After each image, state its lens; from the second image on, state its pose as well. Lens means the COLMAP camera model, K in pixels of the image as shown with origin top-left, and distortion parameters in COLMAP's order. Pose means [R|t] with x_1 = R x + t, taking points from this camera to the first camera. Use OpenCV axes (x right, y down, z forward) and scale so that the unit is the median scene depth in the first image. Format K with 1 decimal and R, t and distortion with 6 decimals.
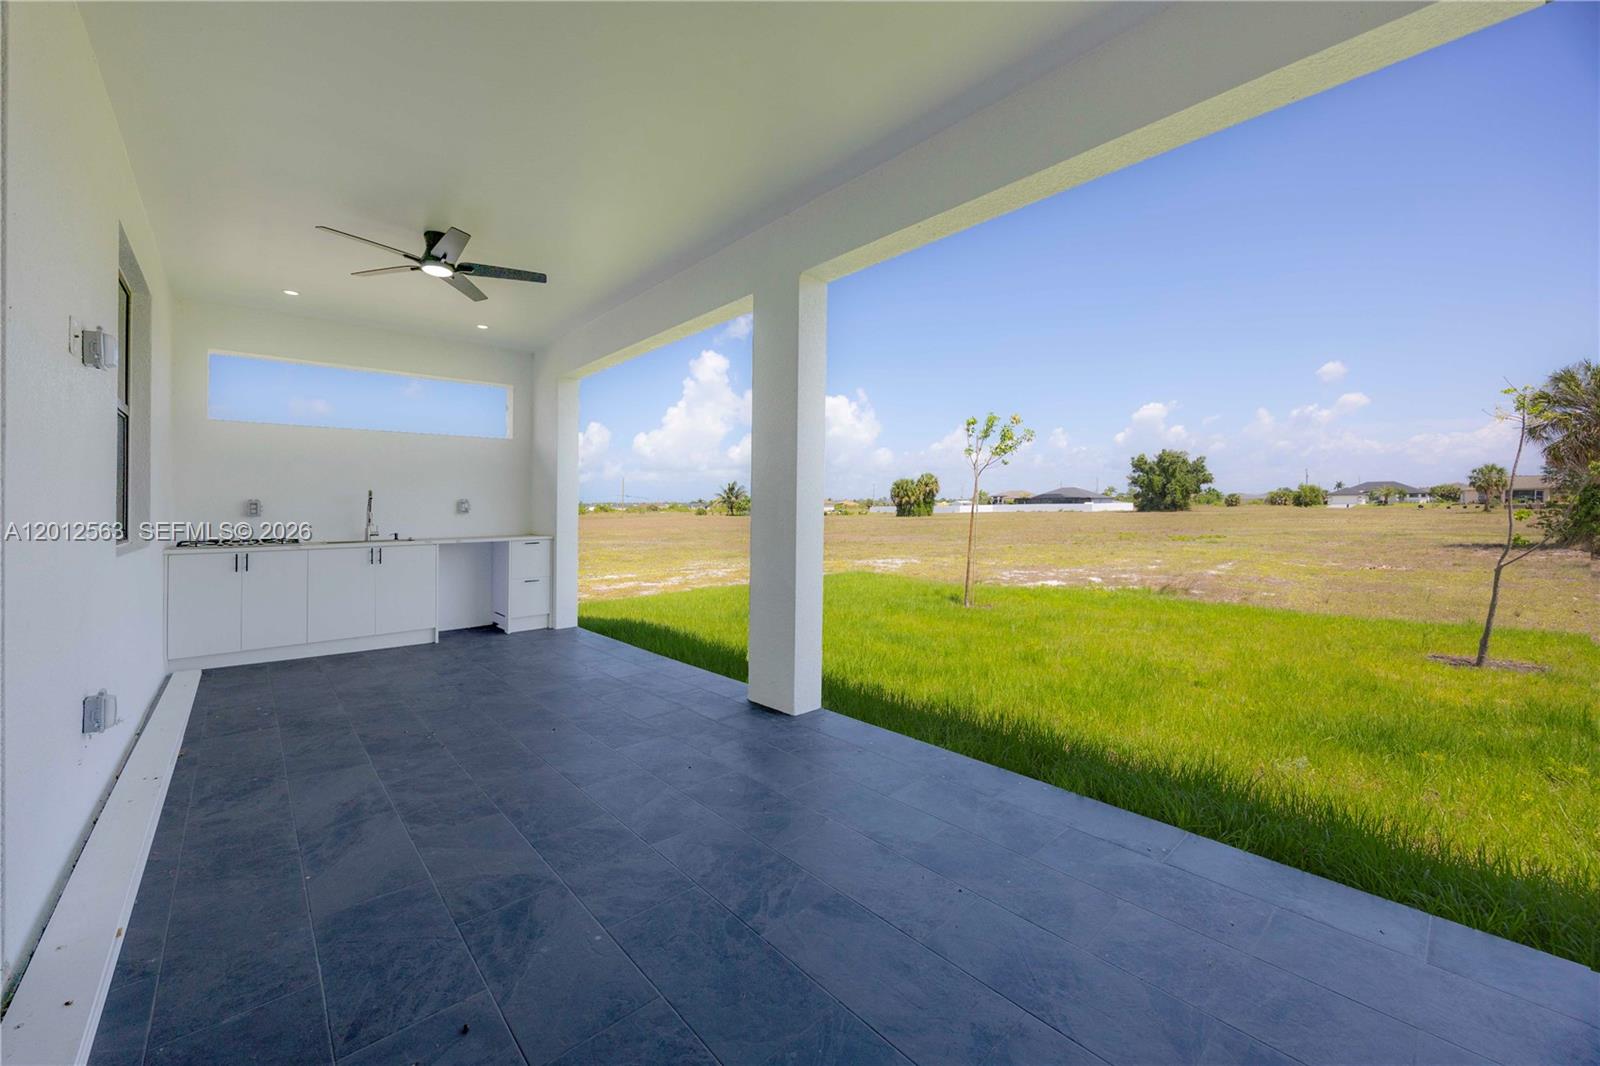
lens RADIAL K [[626.8, 0, 800.5], [0, 626.8, 517.2], [0, 0, 1]] dist [0.008972, 0.000270]
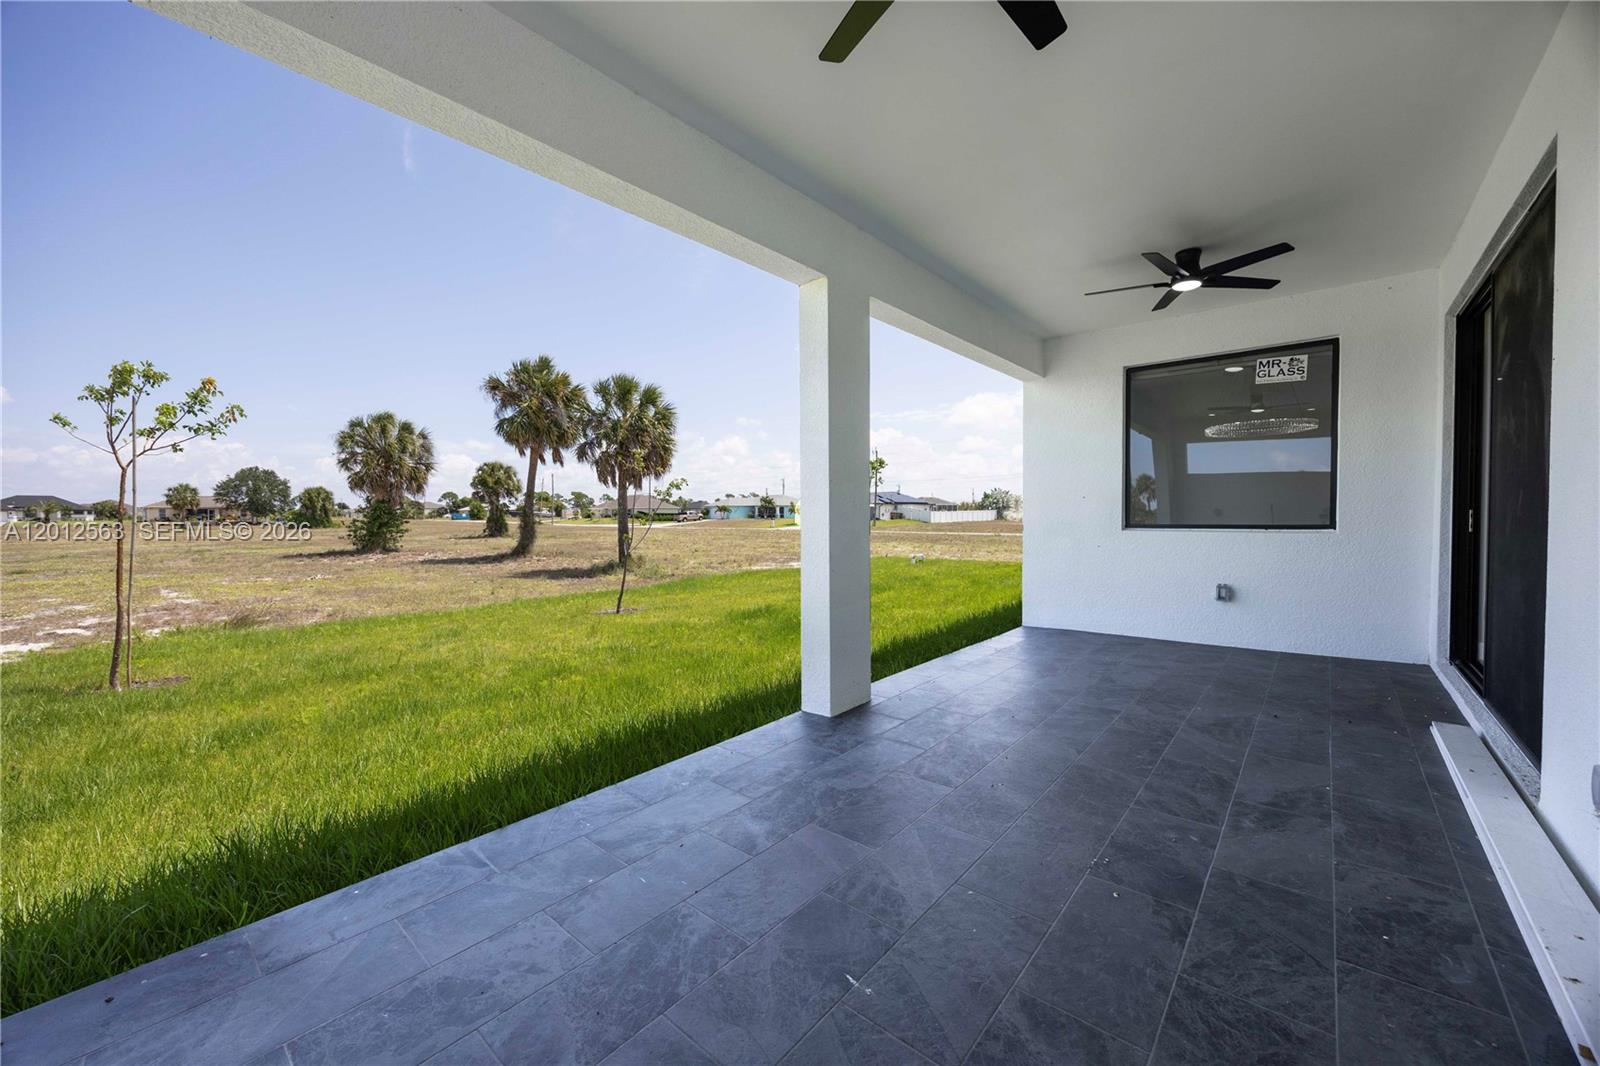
lens RADIAL K [[626.8, 0, 805.9], [0, 626.8, 538.4], [0, 0, 1]] dist [0.008972, 0.000270]
pose [[-0.155906, -0.027729, 0.987383, -1.139257], [0.024813, 0.999181, 0.031978, -0.002453], [-0.987460, 0.029485, -0.155090, 1.361647]]
